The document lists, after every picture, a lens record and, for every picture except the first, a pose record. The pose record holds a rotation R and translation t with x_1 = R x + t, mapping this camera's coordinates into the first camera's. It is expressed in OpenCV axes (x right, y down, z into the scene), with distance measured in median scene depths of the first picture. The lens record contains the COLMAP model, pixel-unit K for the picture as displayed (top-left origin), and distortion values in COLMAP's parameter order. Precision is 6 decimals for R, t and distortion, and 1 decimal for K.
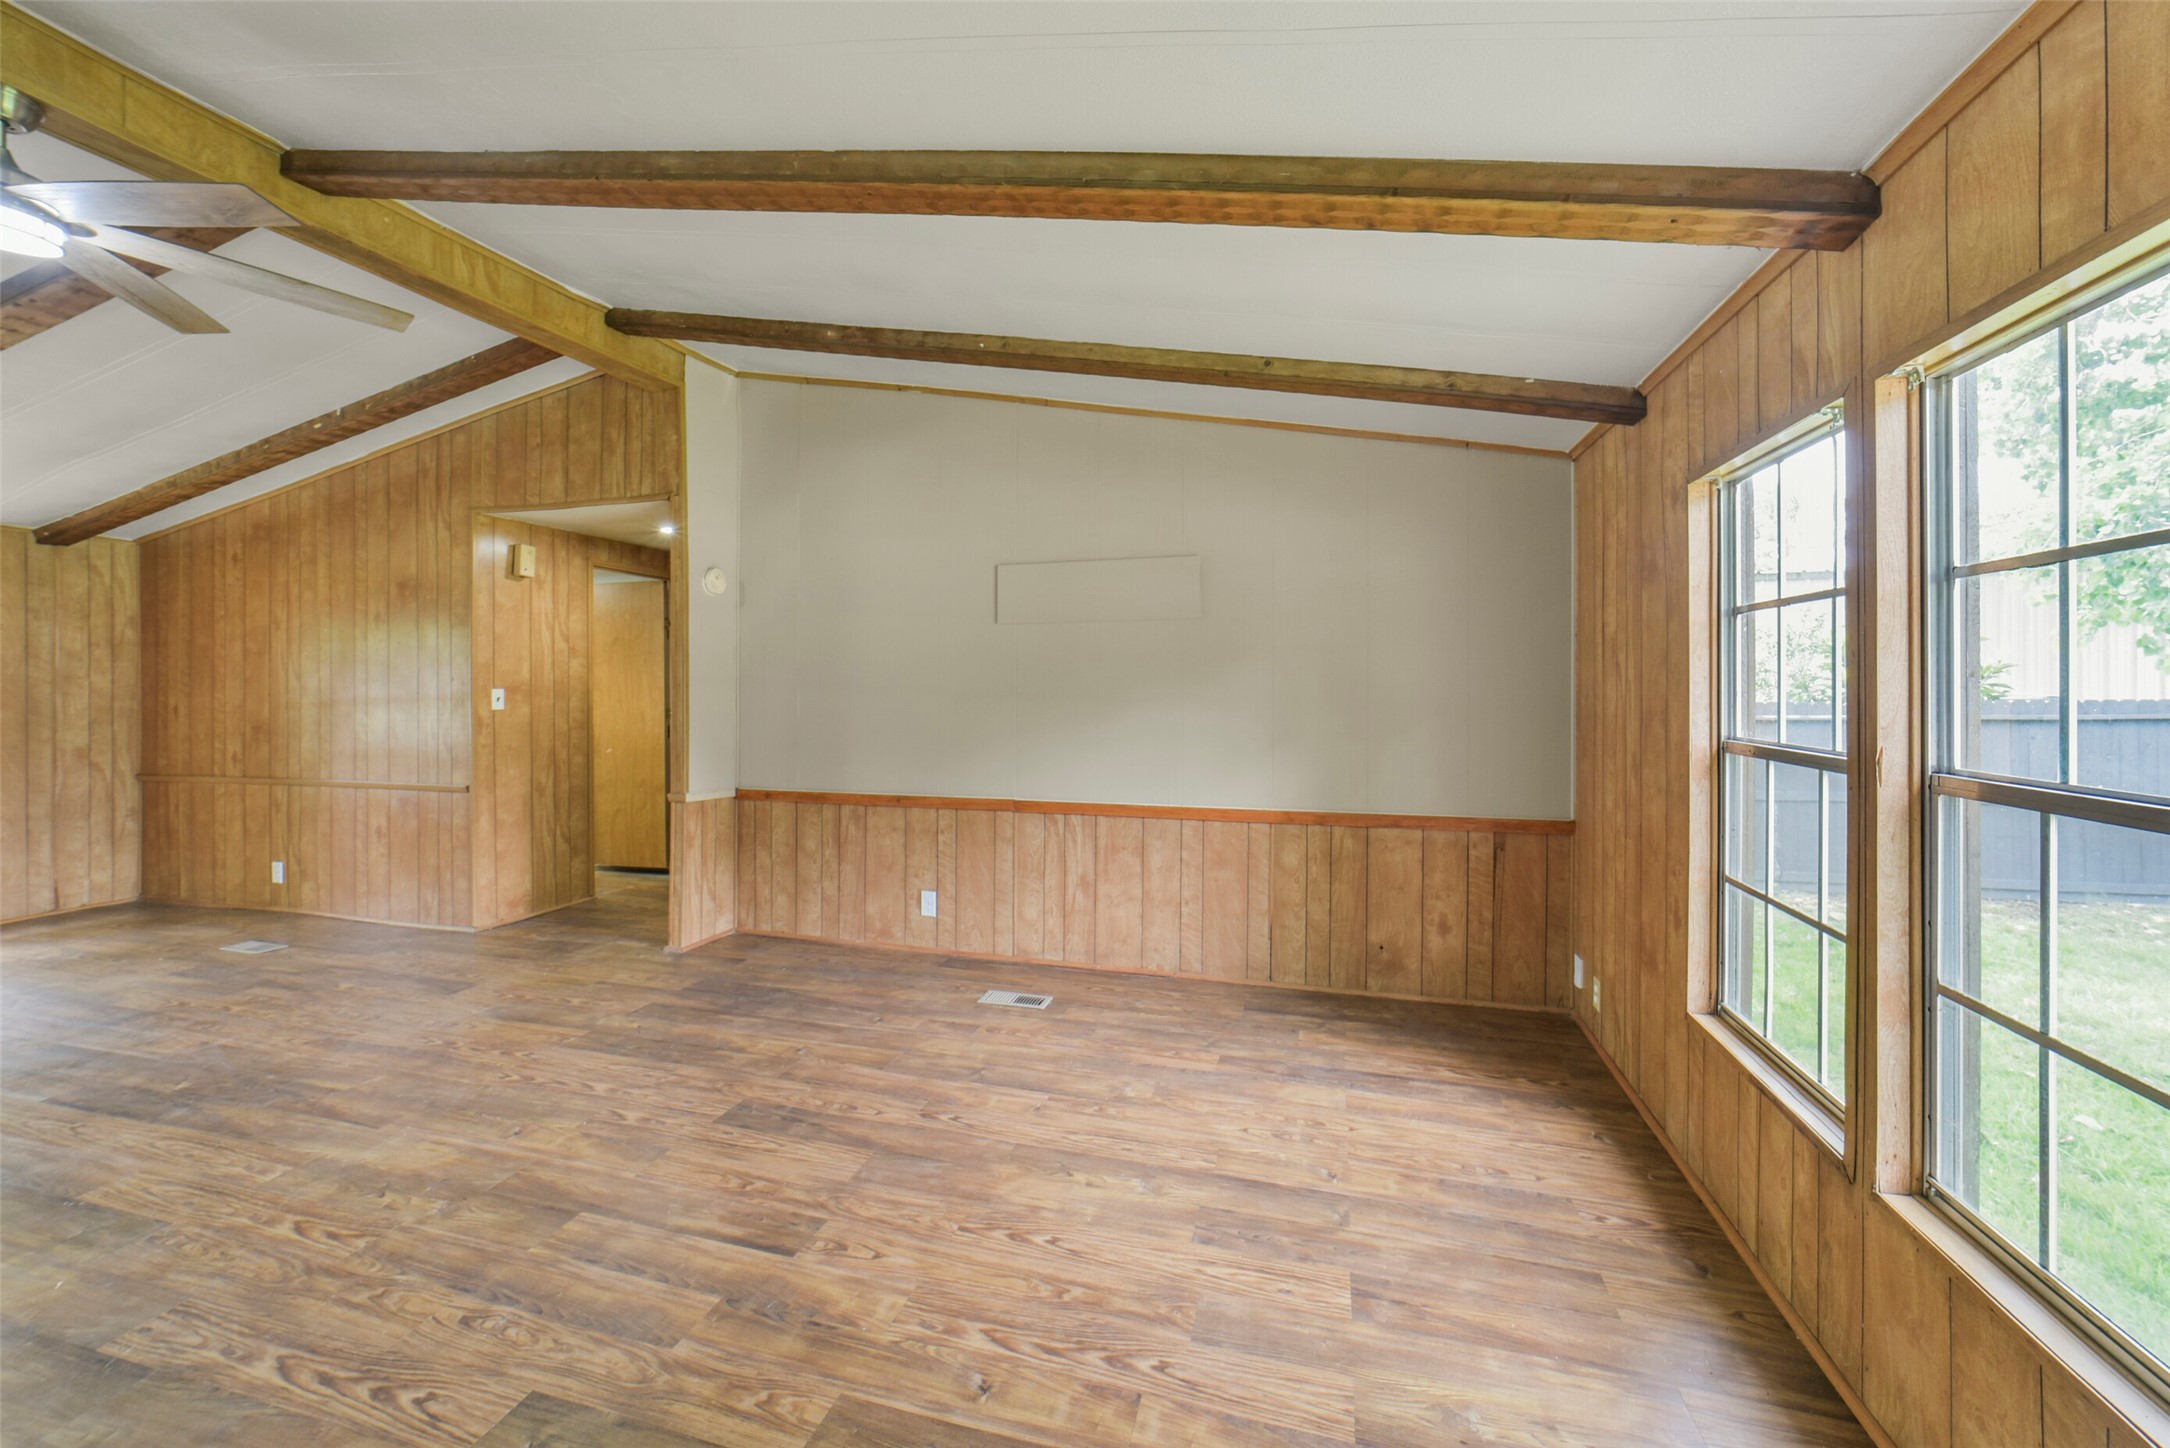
lens RADIAL K [[852.2, 0, 1100.4], [0, 852.2, 689.8], [0, 0, 1]] dist [-0.038118, 0.009743]
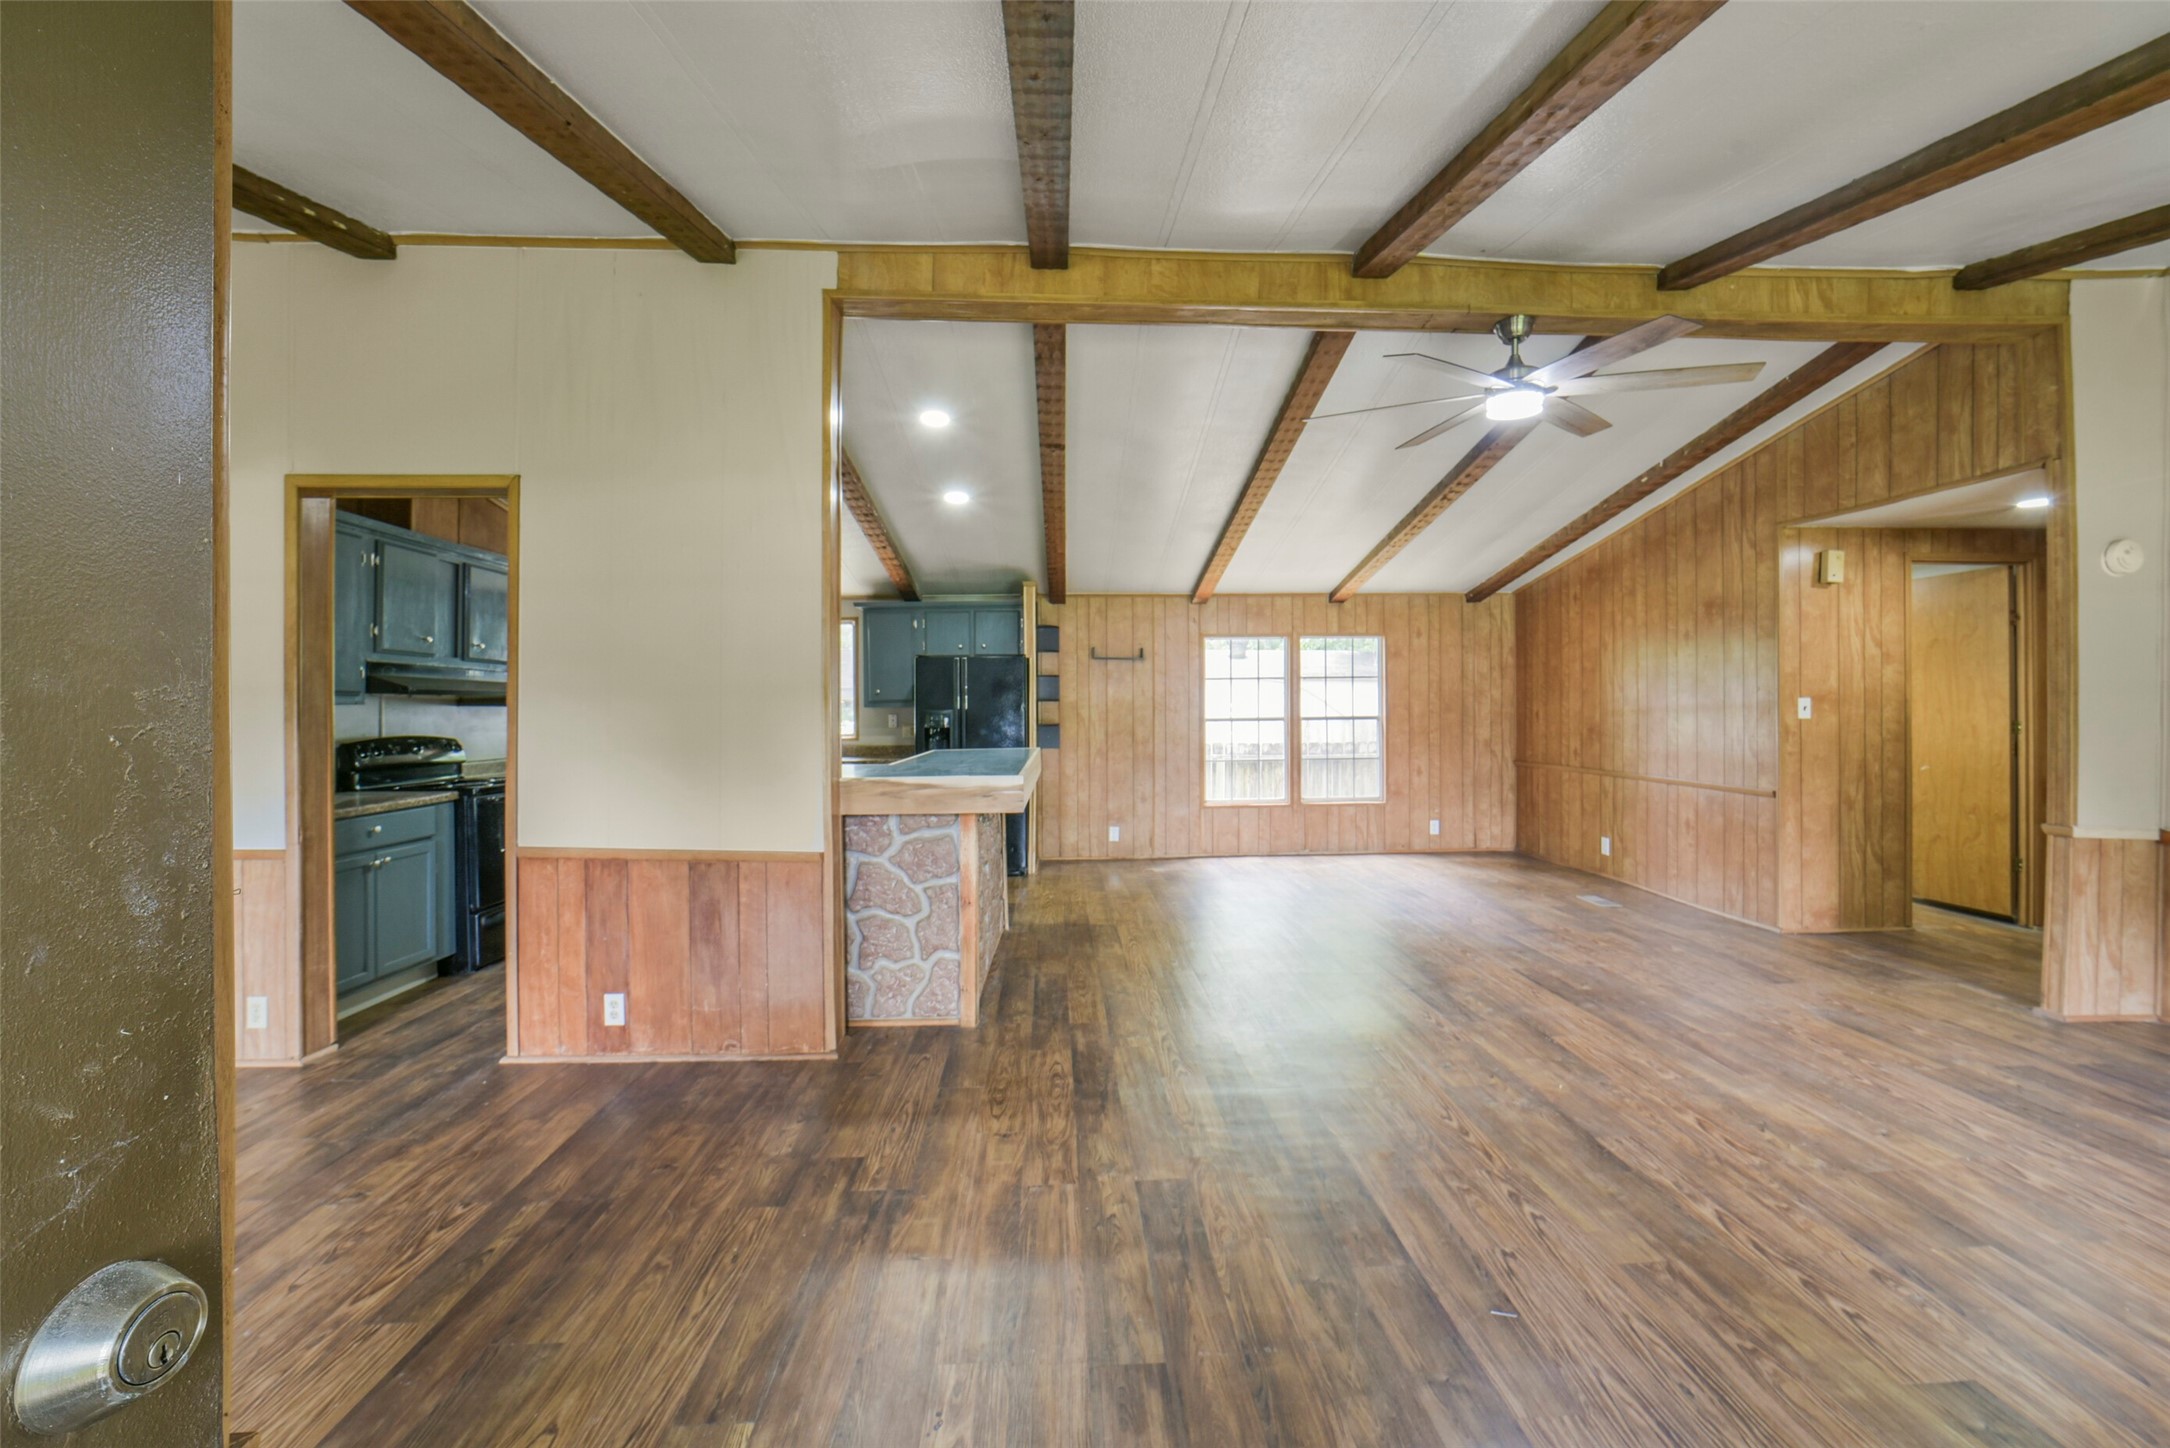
lens RADIAL K [[852.2, 0, 1097.4], [0, 852.2, 707.6], [0, 0, 1]] dist [-0.038118, 0.009743]
pose [[0.296189, 0.006359, -0.955108, -0.019181], [0.001815, 0.999972, 0.007220, 0.002586], [0.955127, -0.003872, 0.296170, -0.145674]]
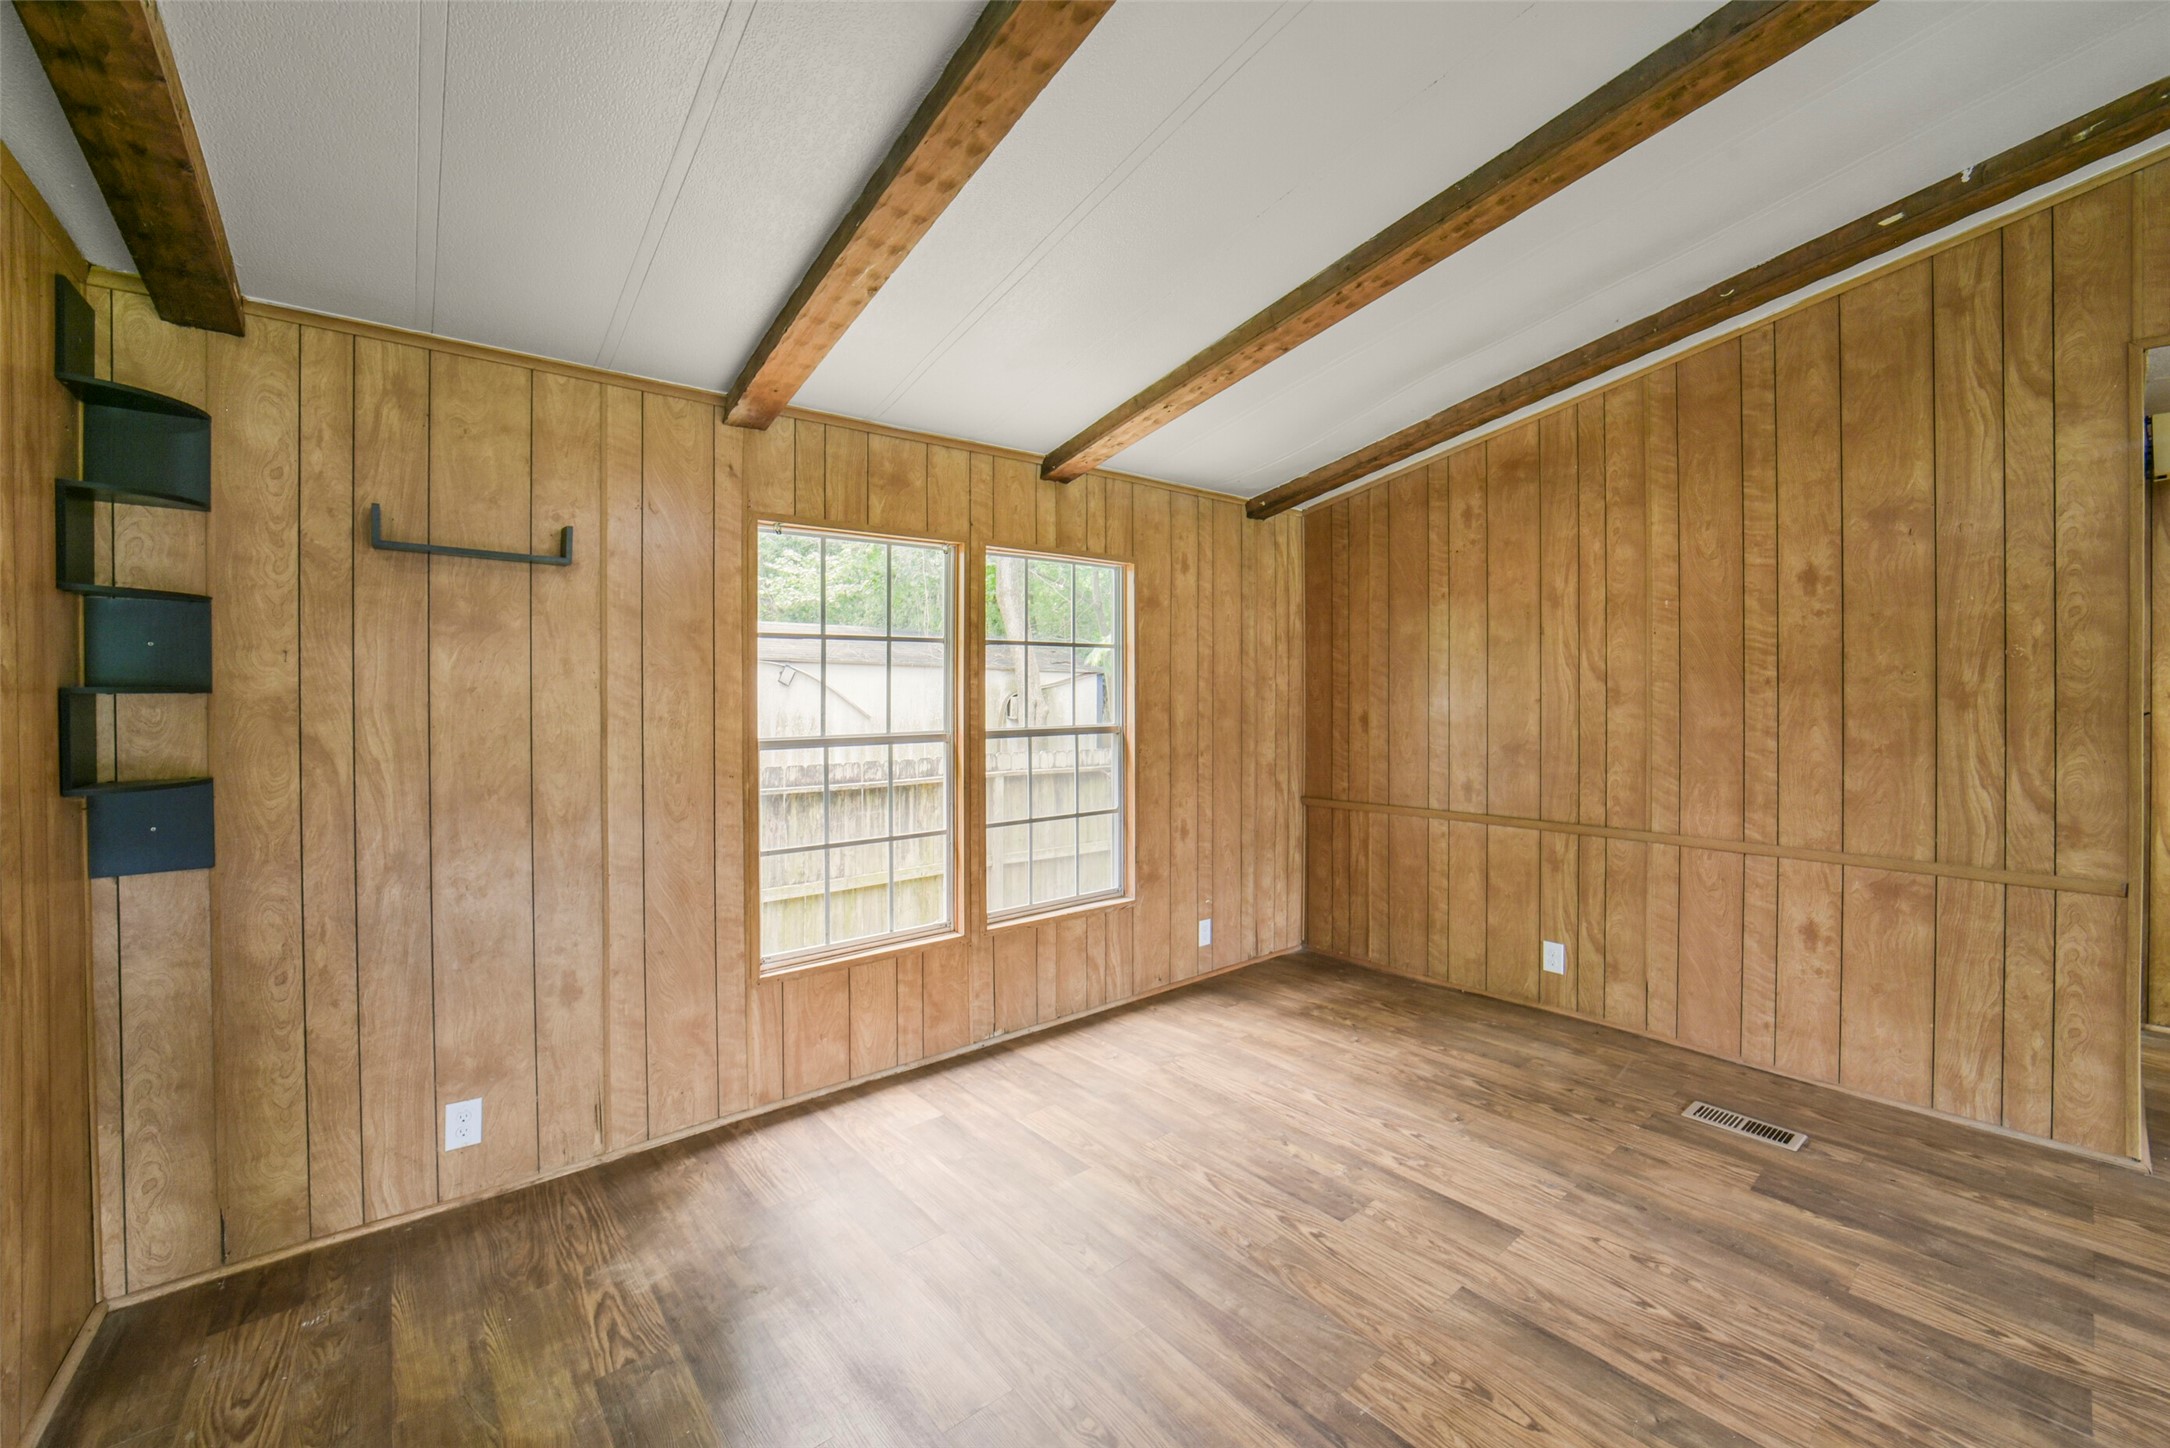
lens RADIAL K [[852.2, 0, 1091.0], [0, 852.2, 700.1], [0, 0, 1]] dist [-0.038118, 0.009743]
pose [[0.804772, 0.007386, -0.593538, -1.244058], [-0.002913, 0.999960, 0.008494, 0.000228], [0.593577, -0.005107, 0.804761, 0.286837]]
